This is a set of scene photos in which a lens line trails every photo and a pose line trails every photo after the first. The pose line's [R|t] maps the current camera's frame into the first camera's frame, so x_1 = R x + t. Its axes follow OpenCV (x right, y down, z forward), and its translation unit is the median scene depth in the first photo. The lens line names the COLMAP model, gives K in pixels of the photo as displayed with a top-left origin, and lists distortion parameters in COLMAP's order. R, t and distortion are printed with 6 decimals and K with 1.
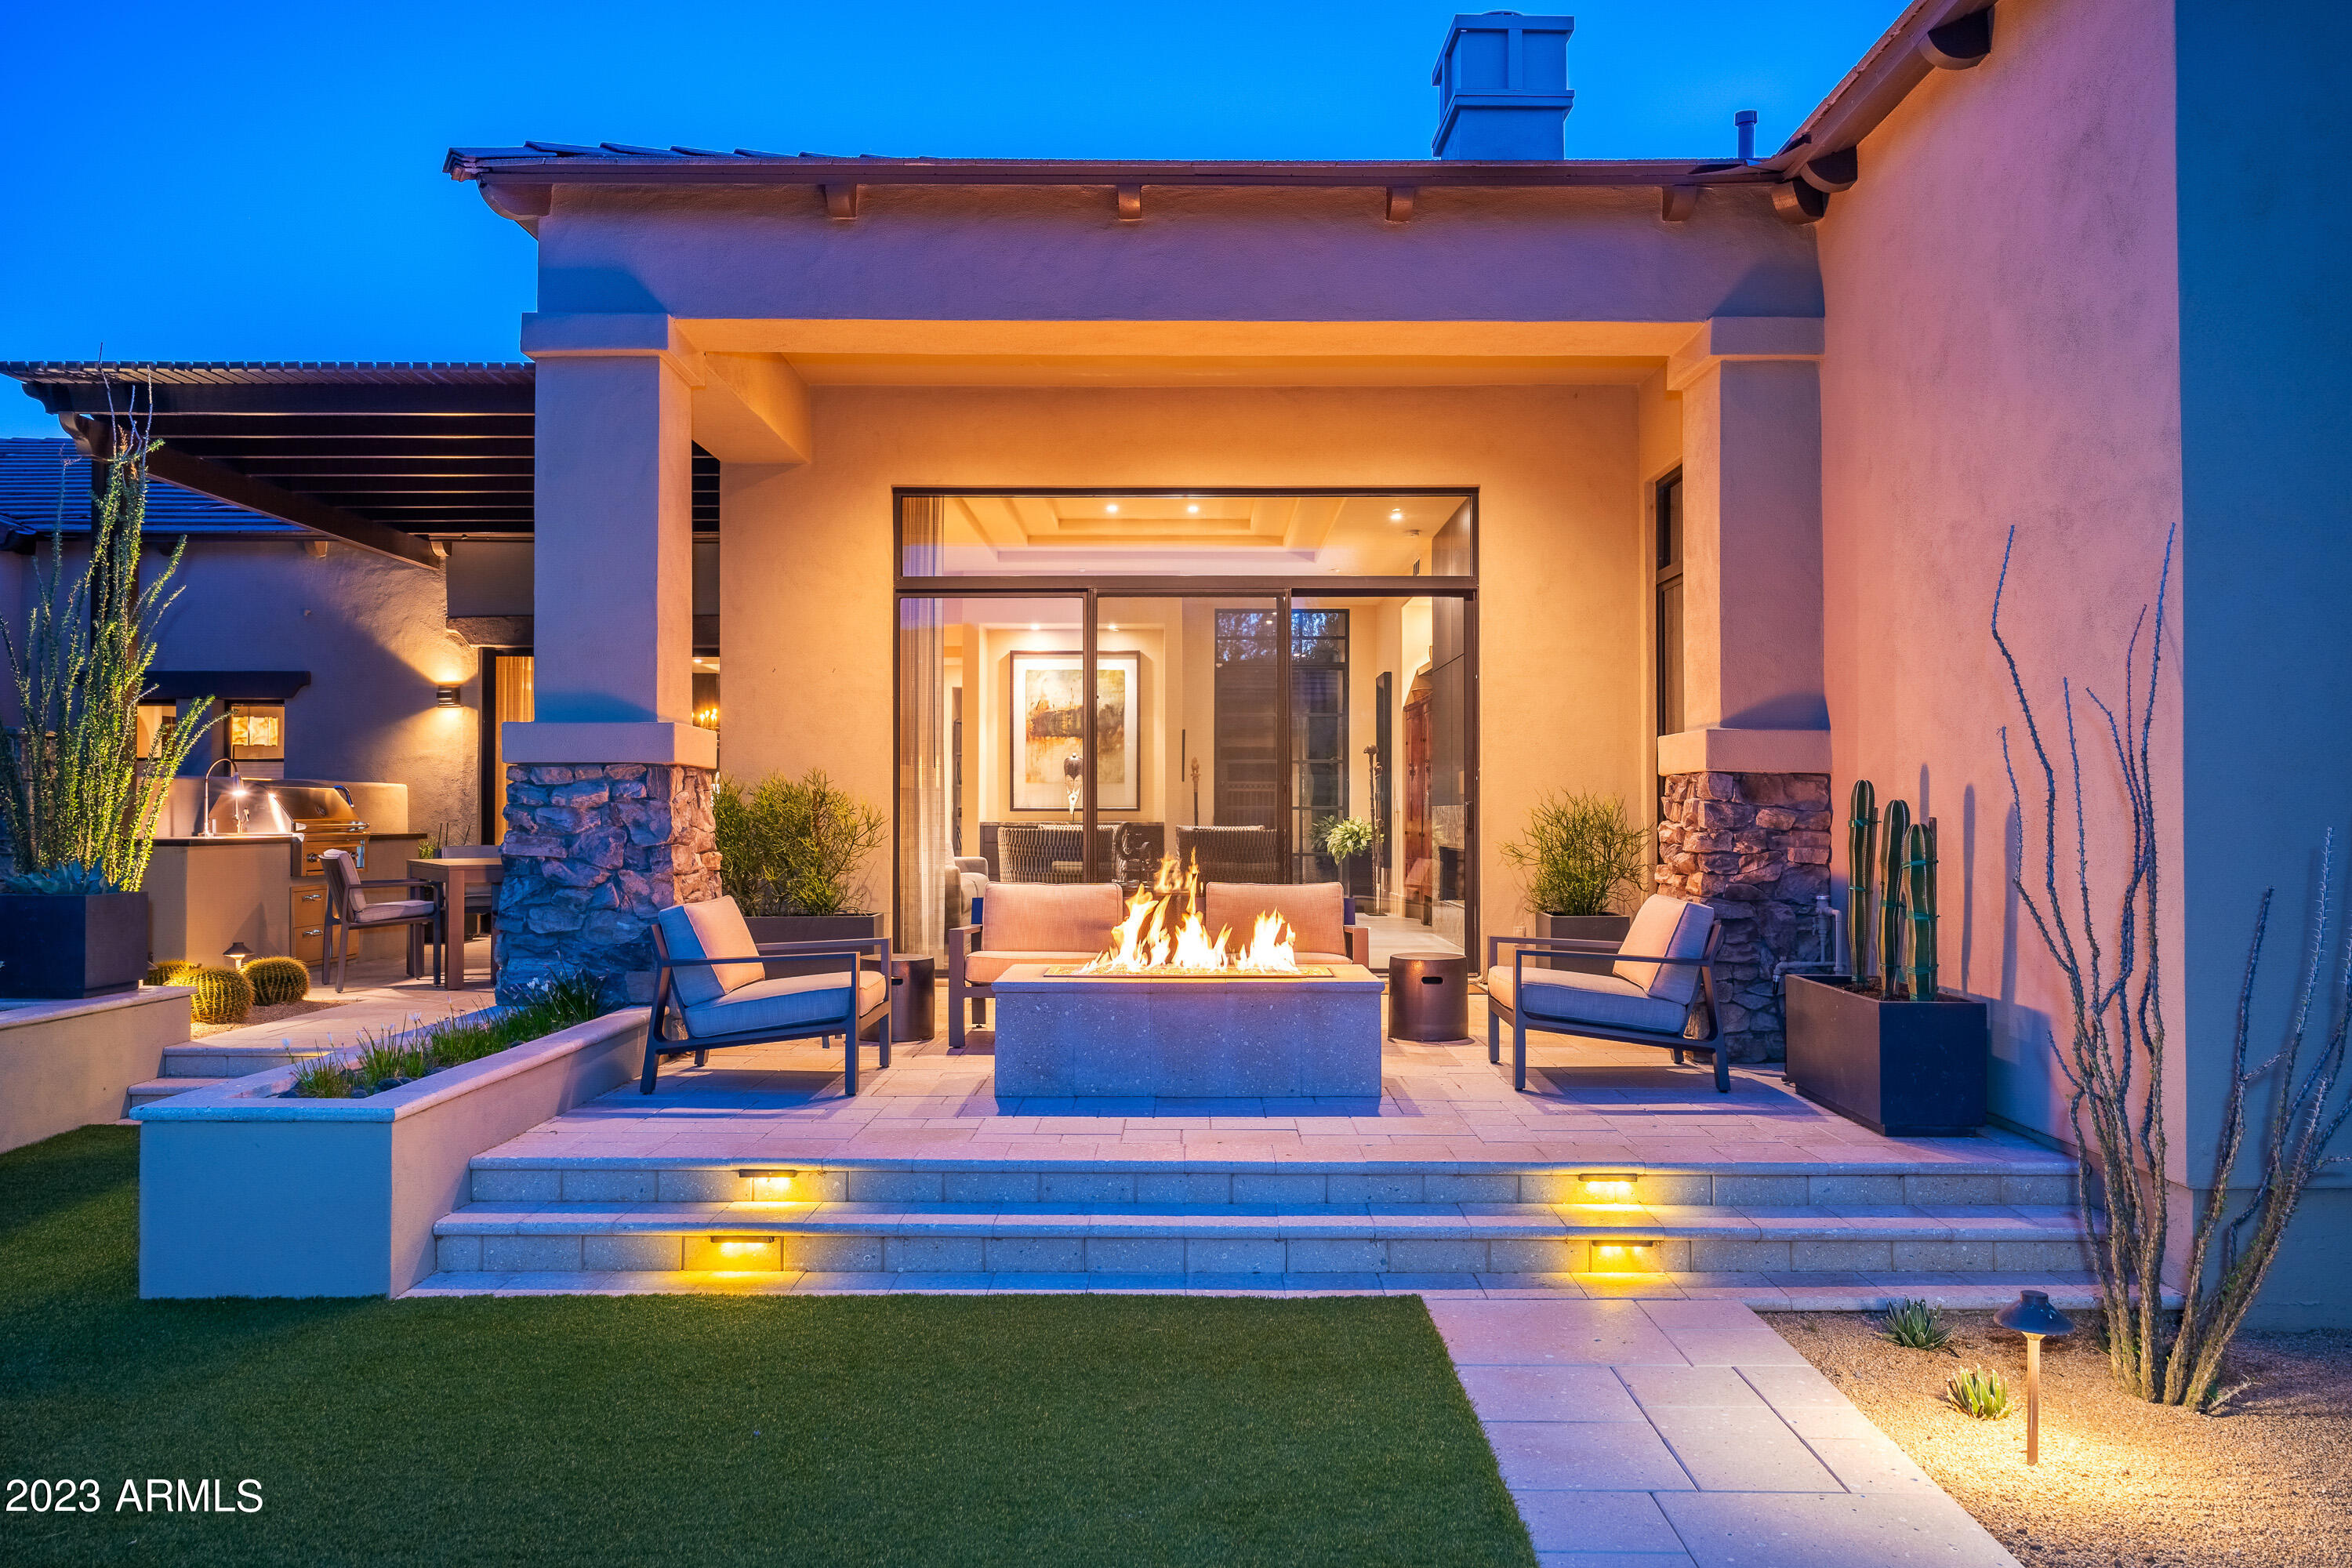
lens RADIAL K [[1776.1, 0, 1188.5], [0, 1776.1, 792.8], [0, 0, 1]] dist [-0.000090, 0.007786]
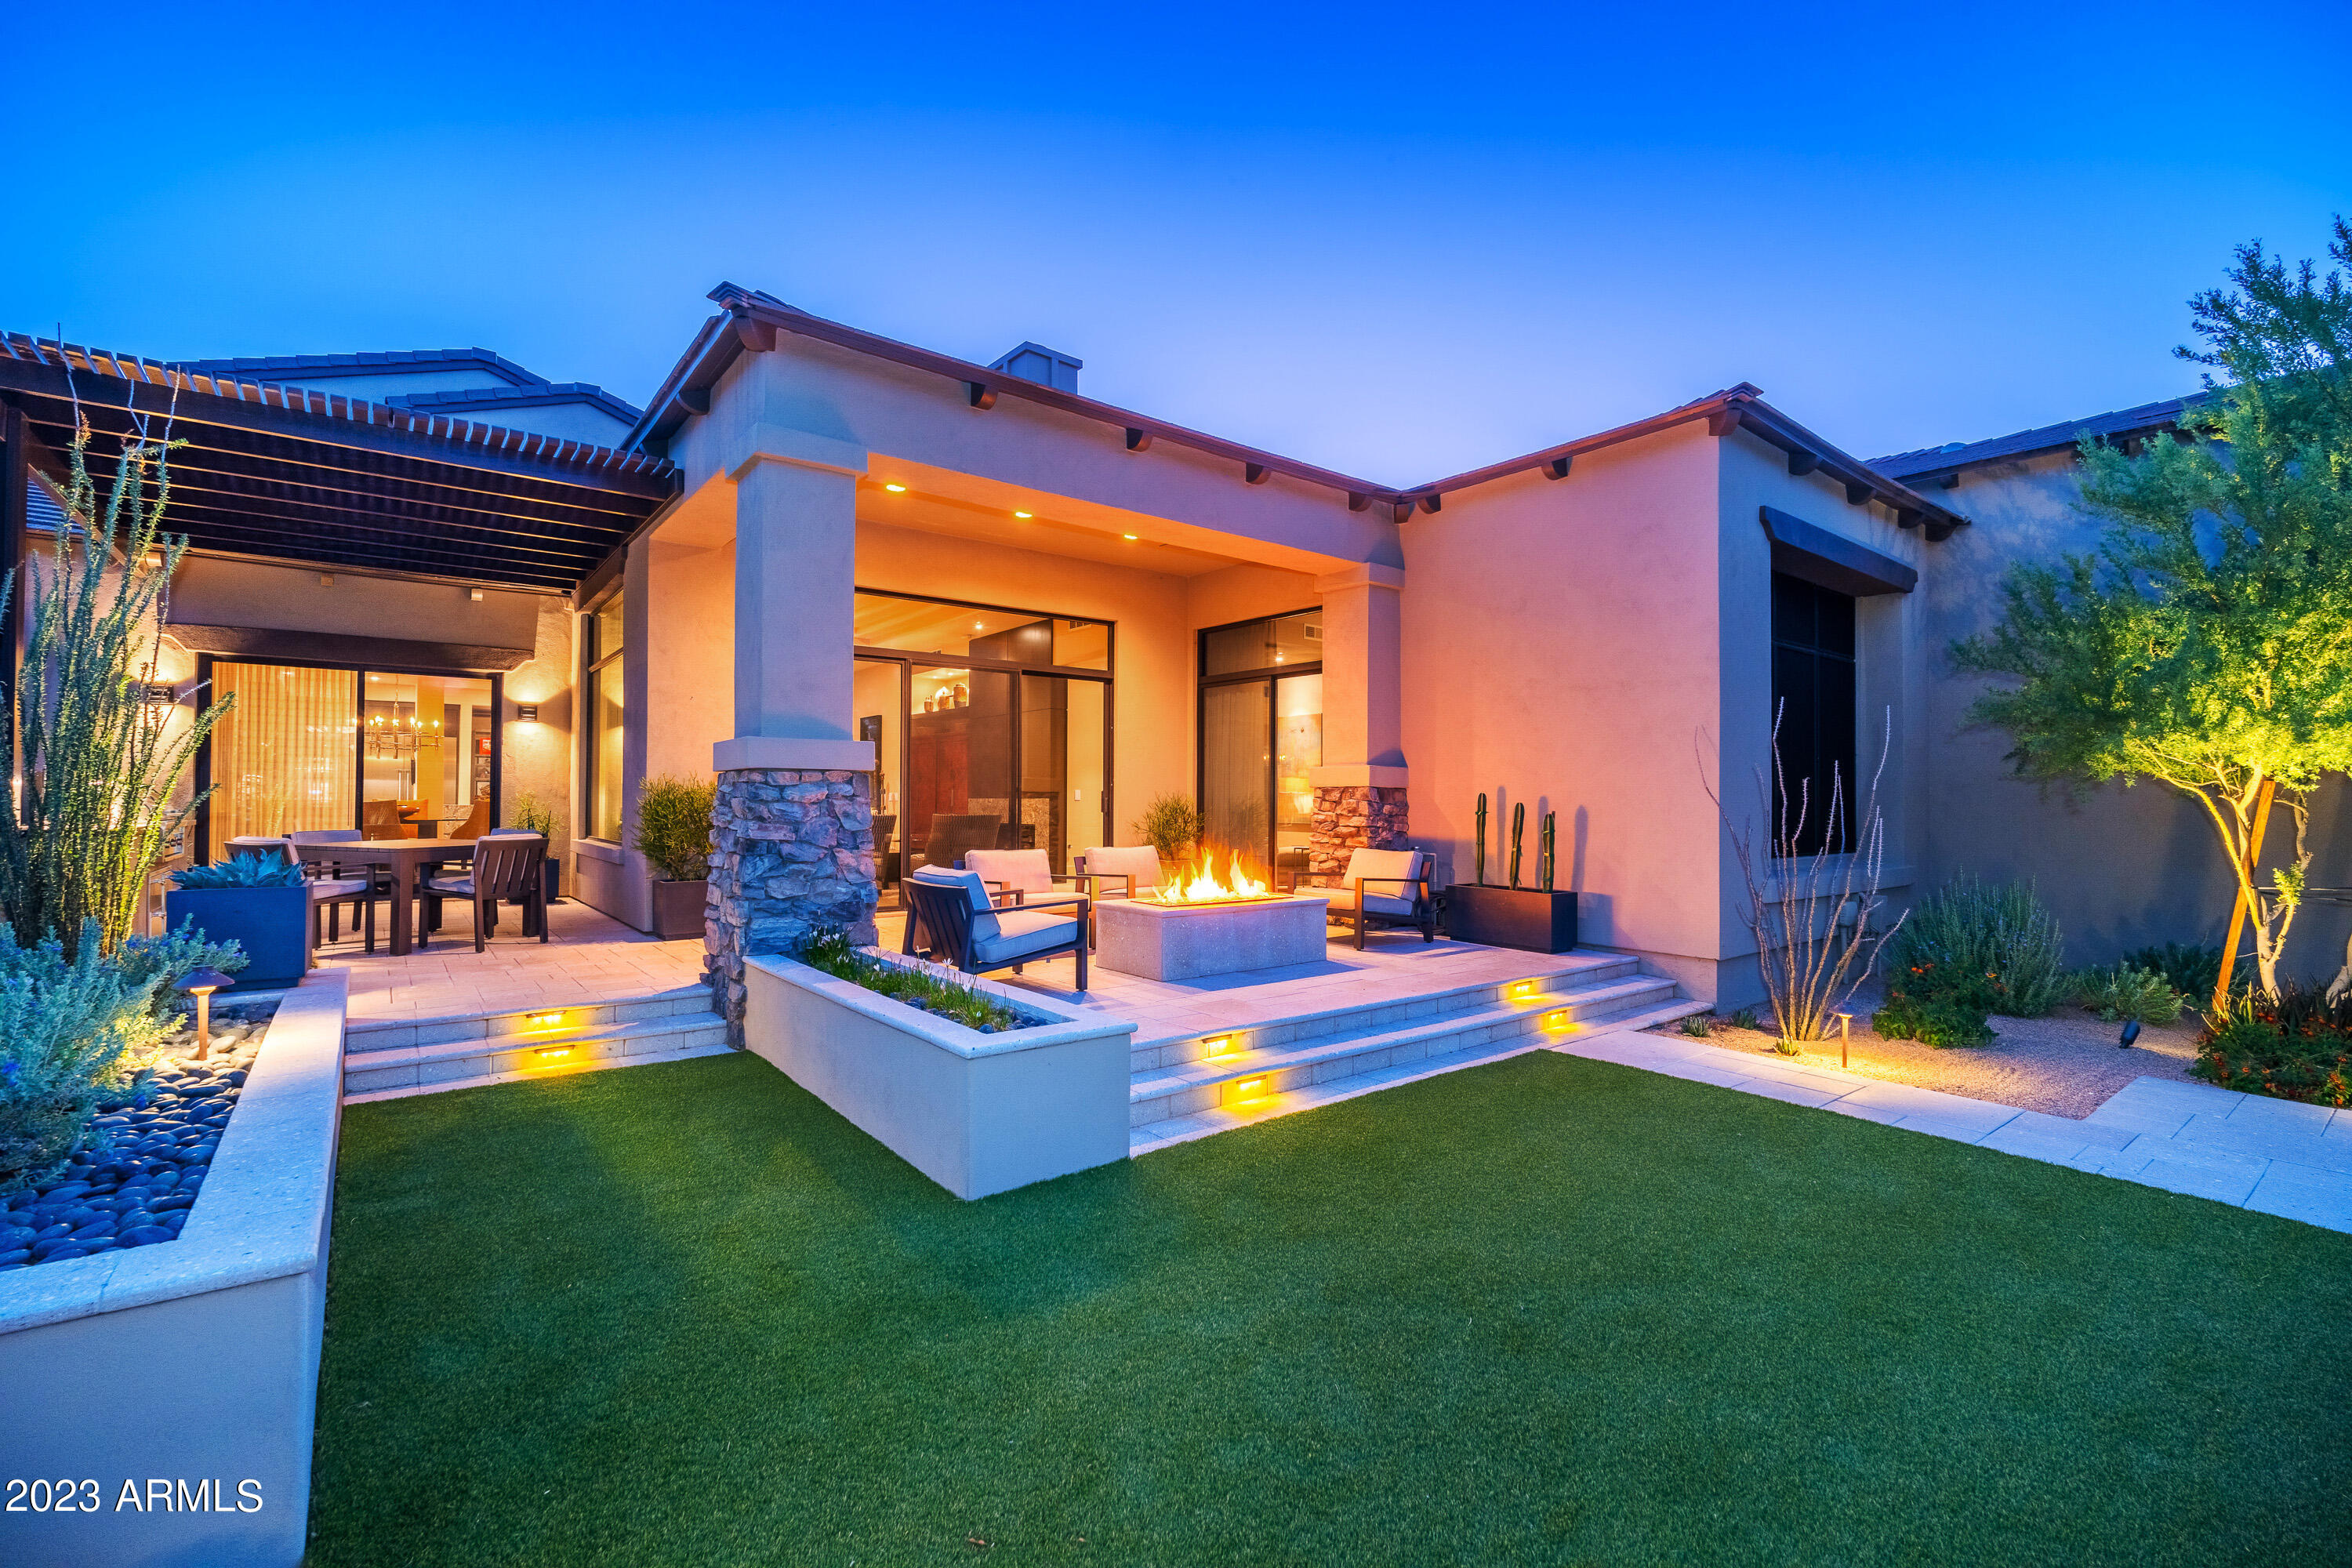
lens RADIAL K [[1027.3, 0, 1164.0], [0, 1027.3, 782.1], [0, 0, 1]] dist [0.003204, -0.001230]
pose [[0.787996, 0.015455, 0.615487, -0.604933], [-0.012163, 0.999881, -0.009535, -0.003092], [-0.615561, 0.000028, 0.788090, 0.224155]]
